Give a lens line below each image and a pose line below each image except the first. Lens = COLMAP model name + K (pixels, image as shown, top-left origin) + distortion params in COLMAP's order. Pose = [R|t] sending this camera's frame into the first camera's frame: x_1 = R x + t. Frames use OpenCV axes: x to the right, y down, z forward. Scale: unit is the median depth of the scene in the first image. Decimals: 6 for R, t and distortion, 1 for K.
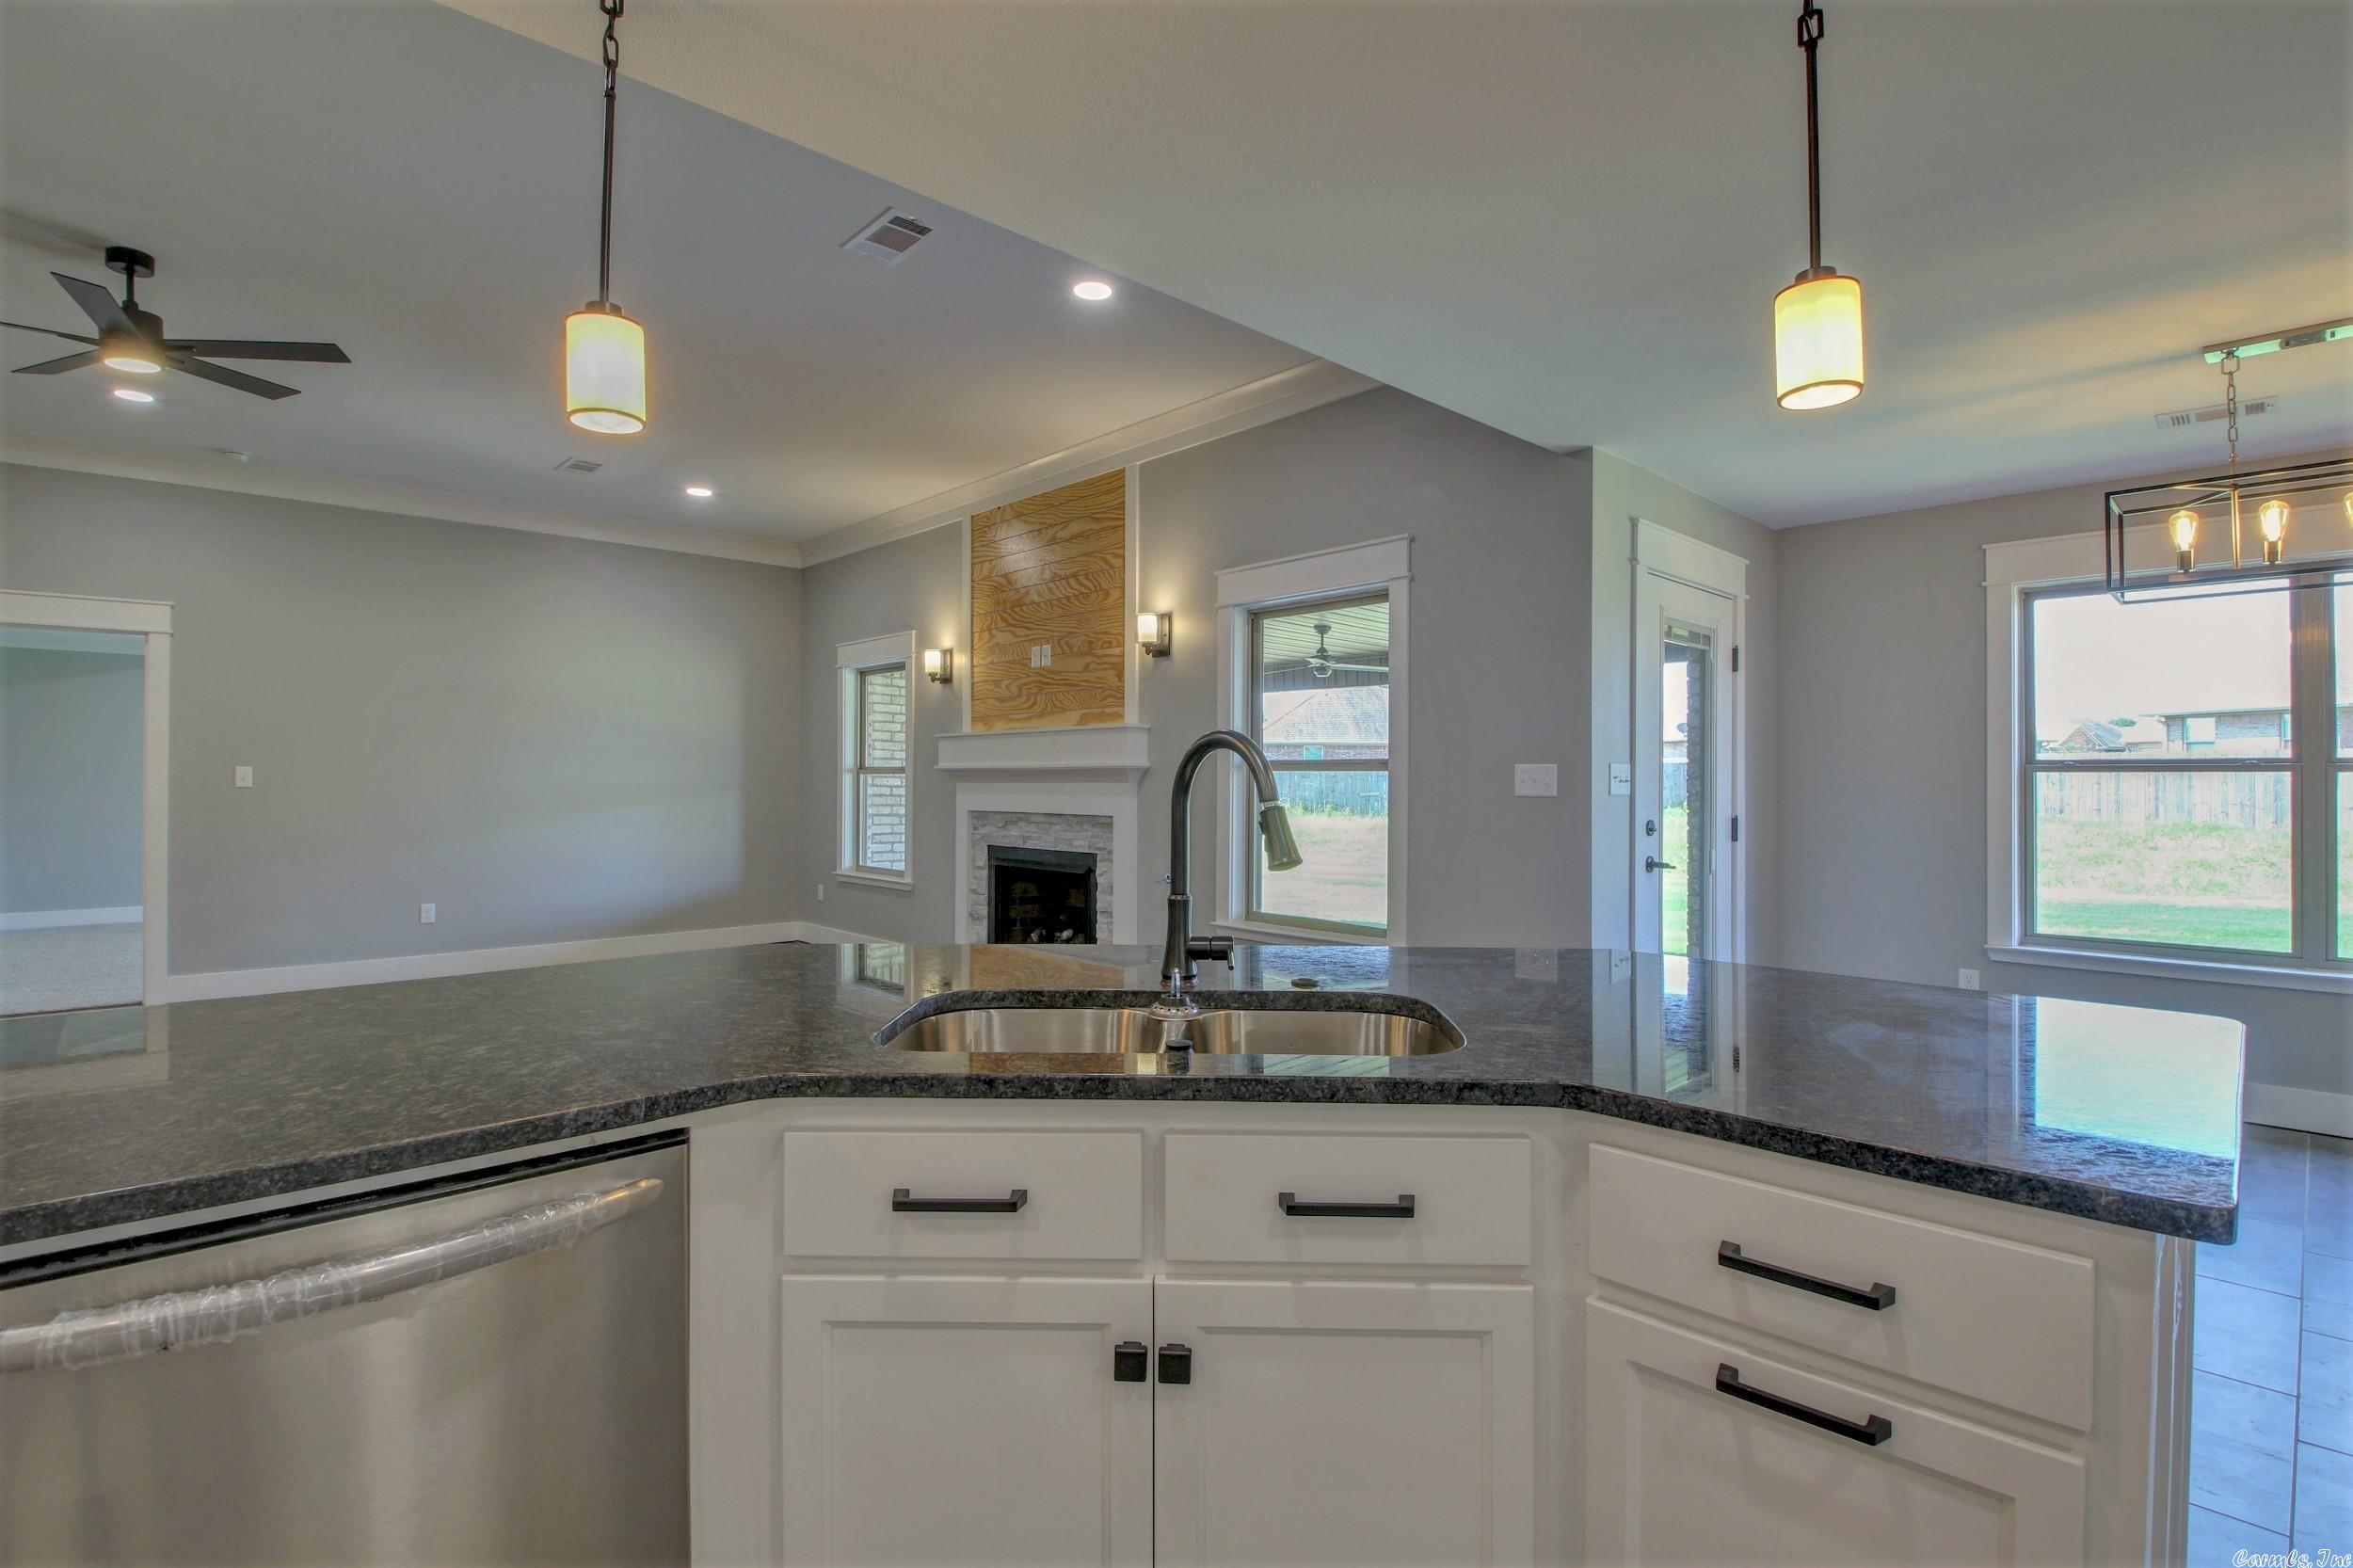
lens RADIAL K [[1090.7, 0, 1173.9], [0, 1090.7, 772.7], [0, 0, 1]] dist [0.016844, -0.028840]
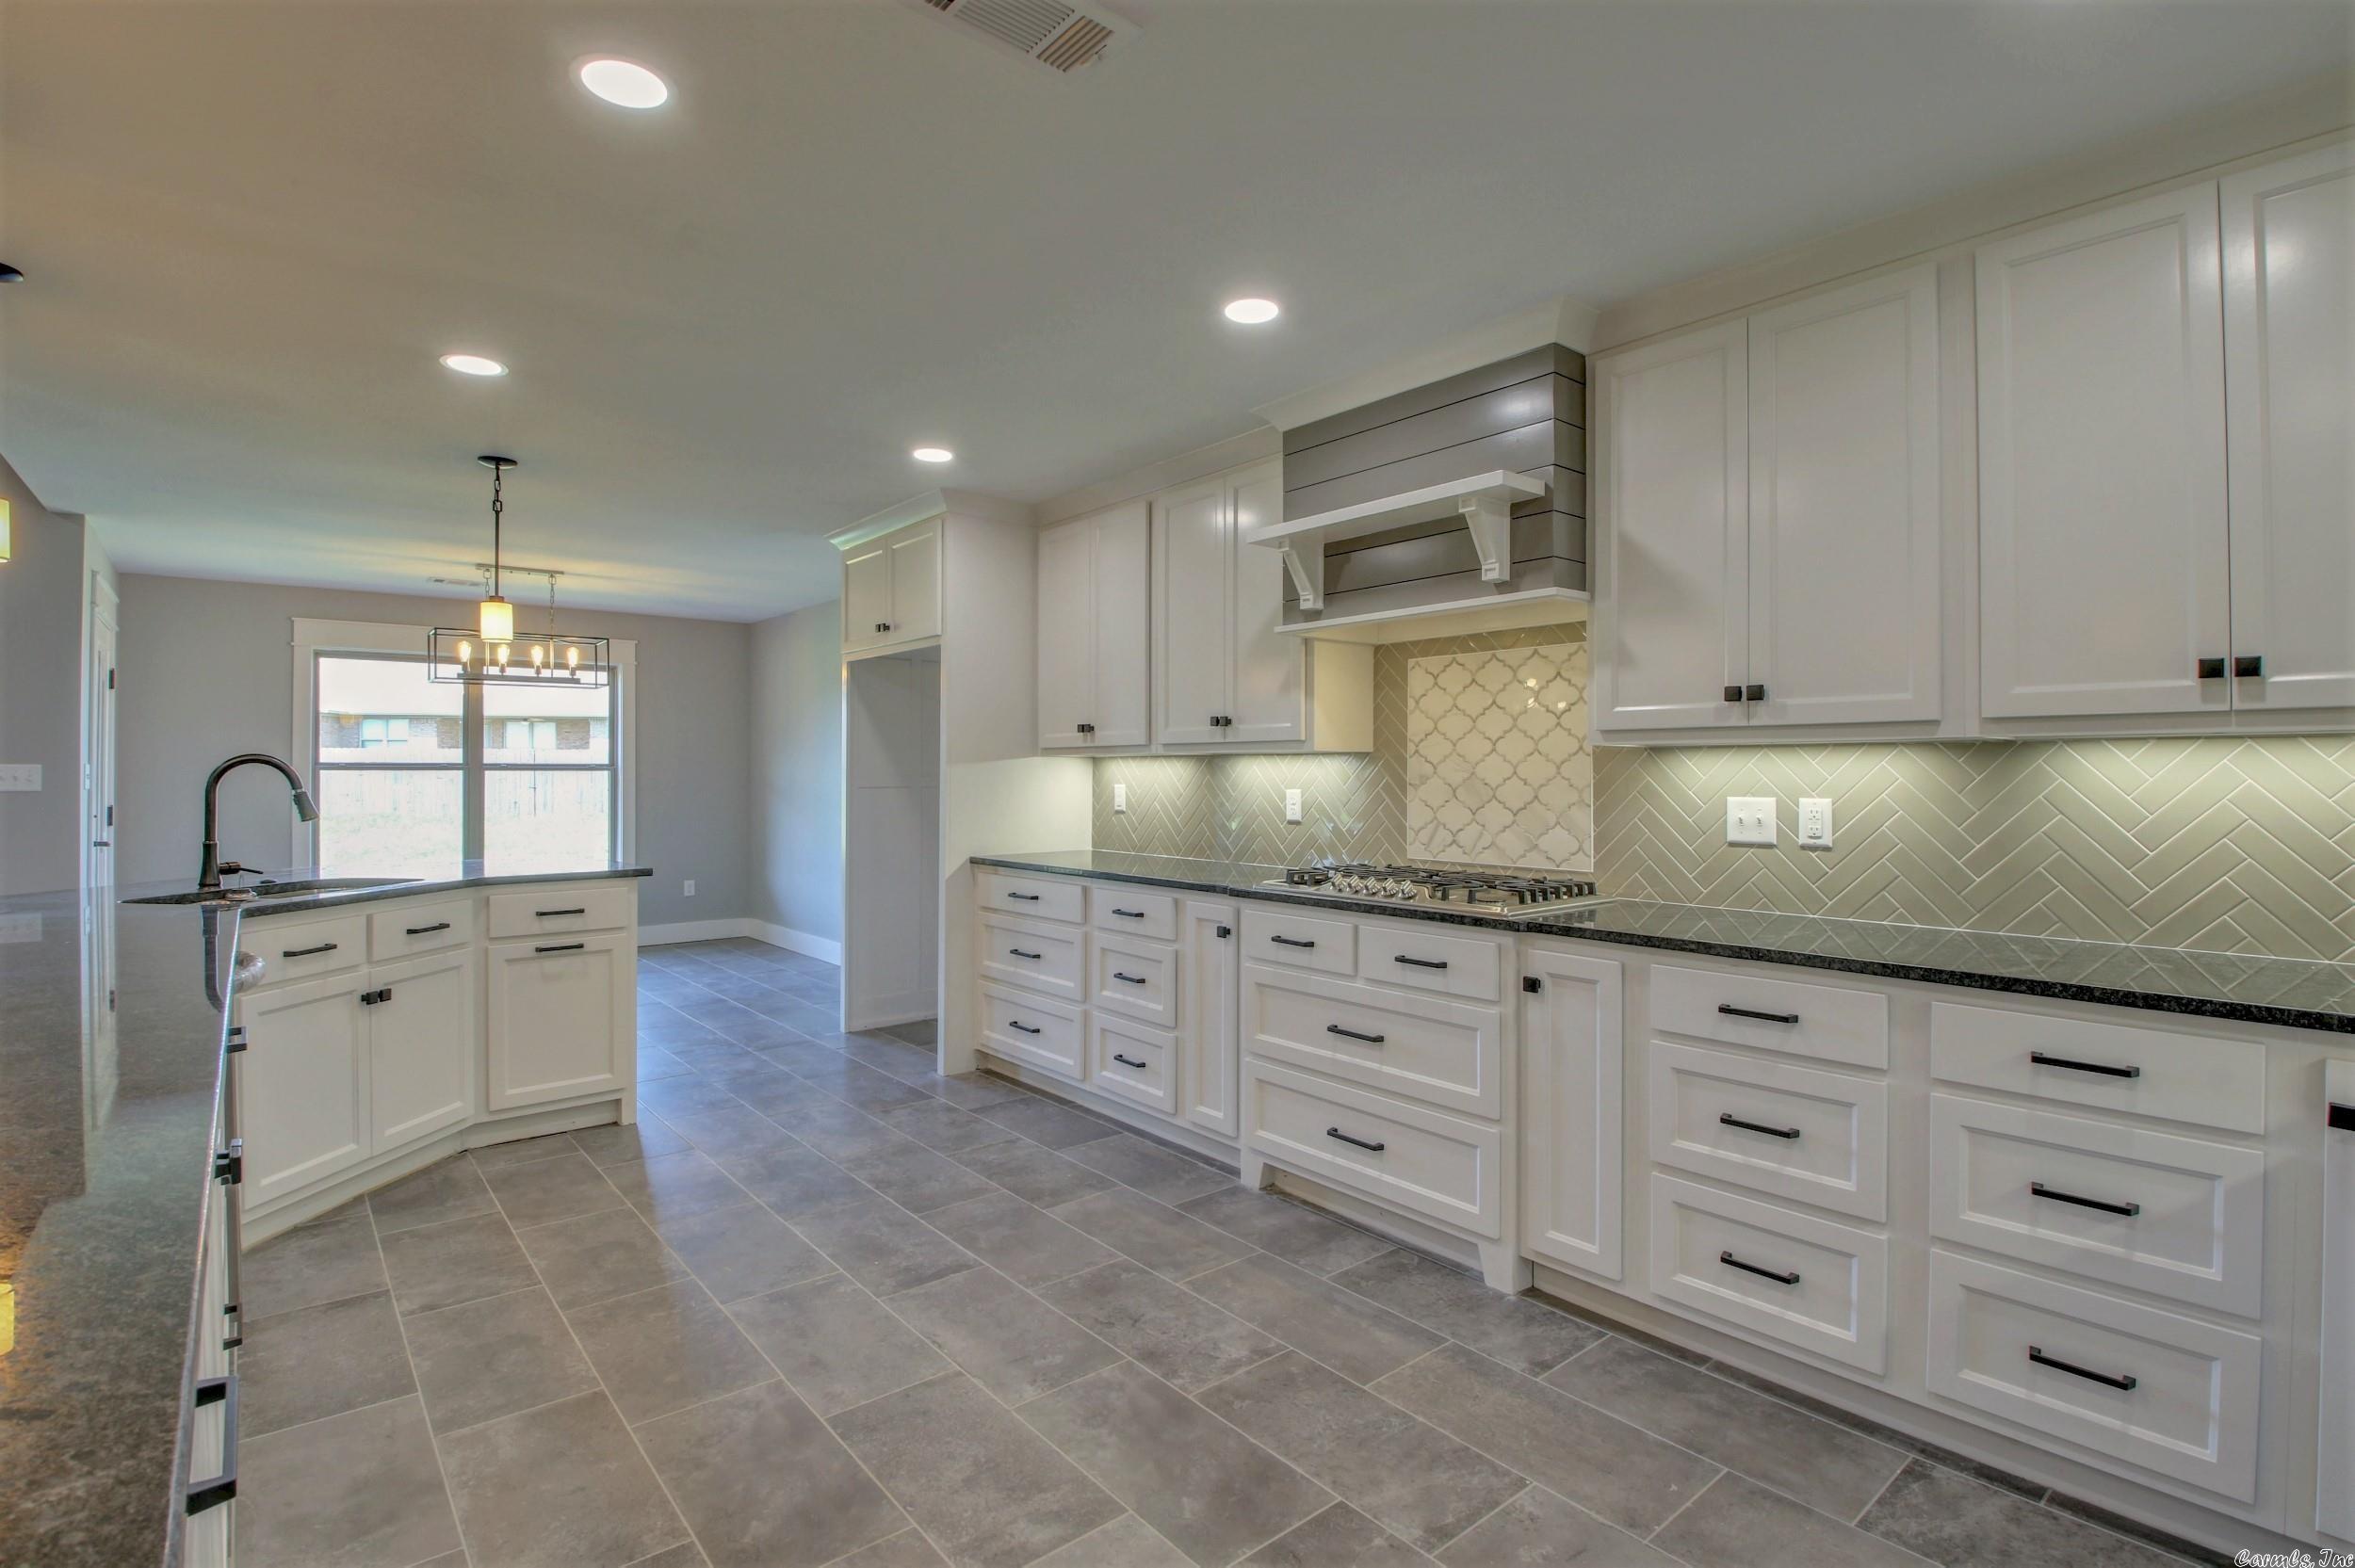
lens RADIAL K [[1099.4, 0, 1173.0], [0, 1099.4, 773.1], [0, 0, 1]] dist [0.011177, -0.022544]
pose [[0.060580, -0.001663, 0.998162, -0.511847], [-0.004742, 0.999987, 0.001953, -0.004110], [-0.998152, -0.004852, 0.060571, -0.216912]]
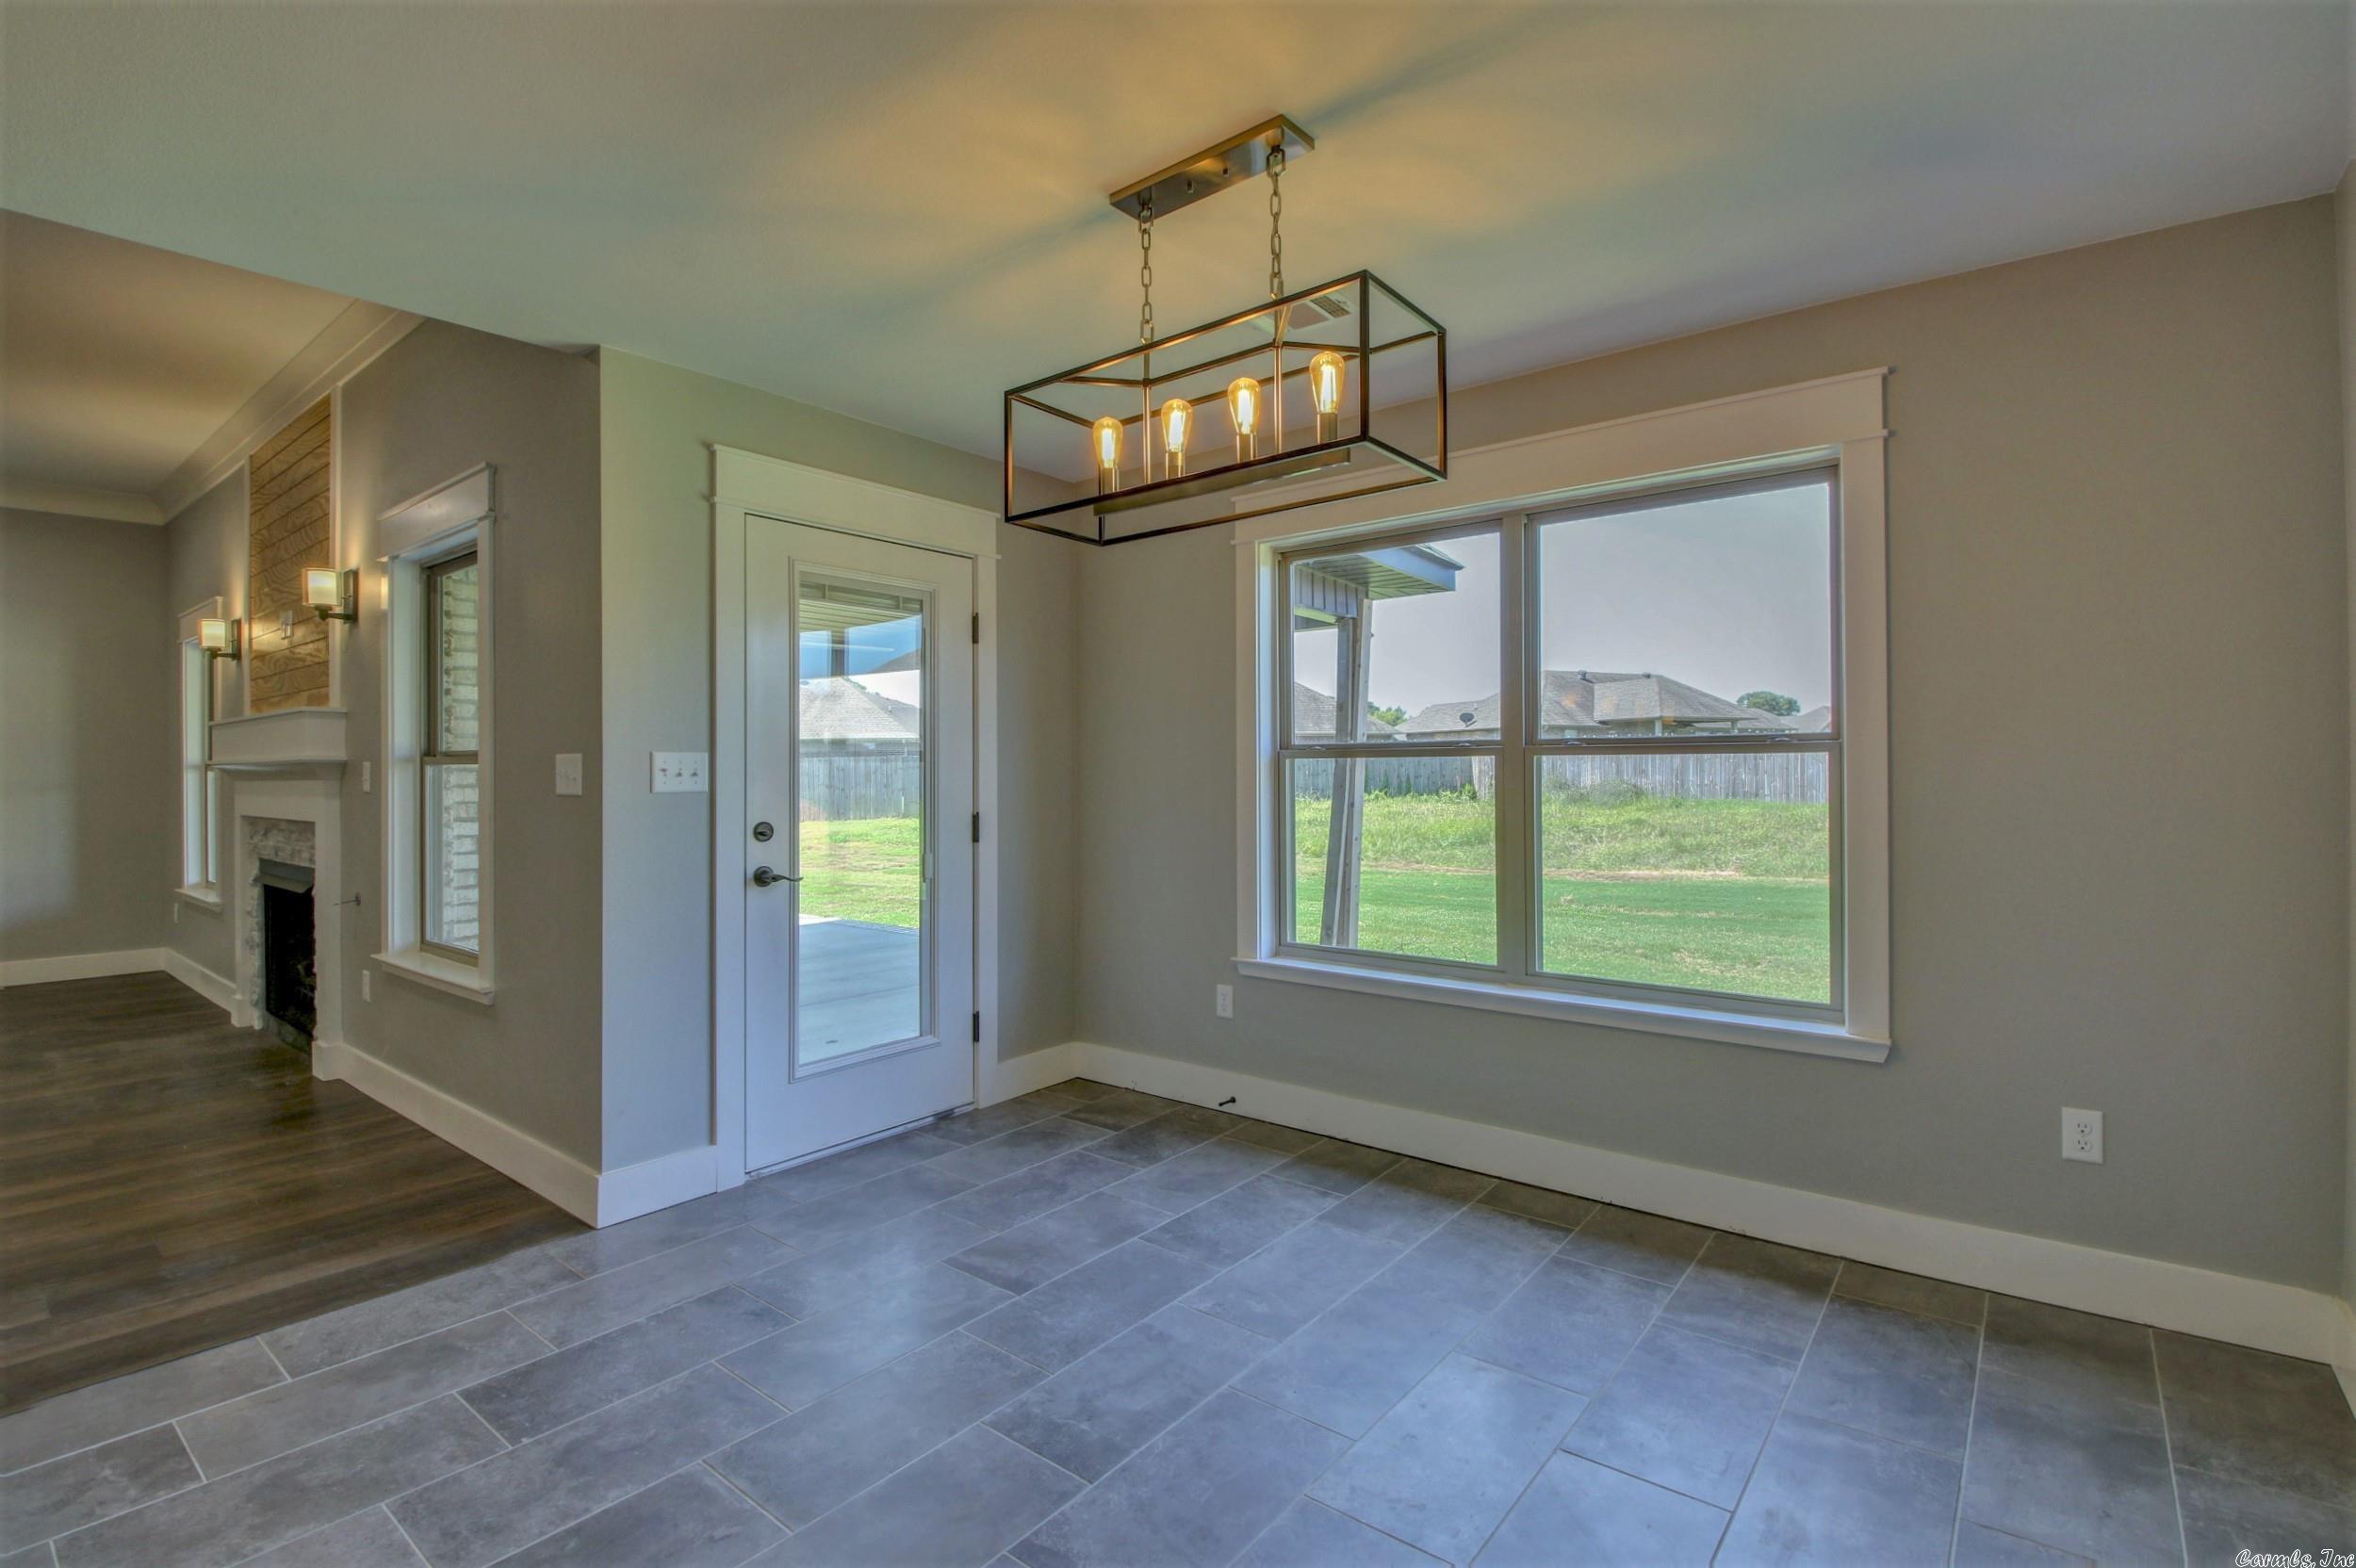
lens RADIAL K [[1086.6, 0, 1173.3], [0, 1086.6, 764.6], [0, 0, 1]] dist [0.010585, -0.019844]
pose [[0.990796, -0.007819, 0.135141, 0.438797], [0.007738, 0.999969, 0.001131, 0.001719], [-0.135146, -0.000075, 0.990826, 0.114278]]
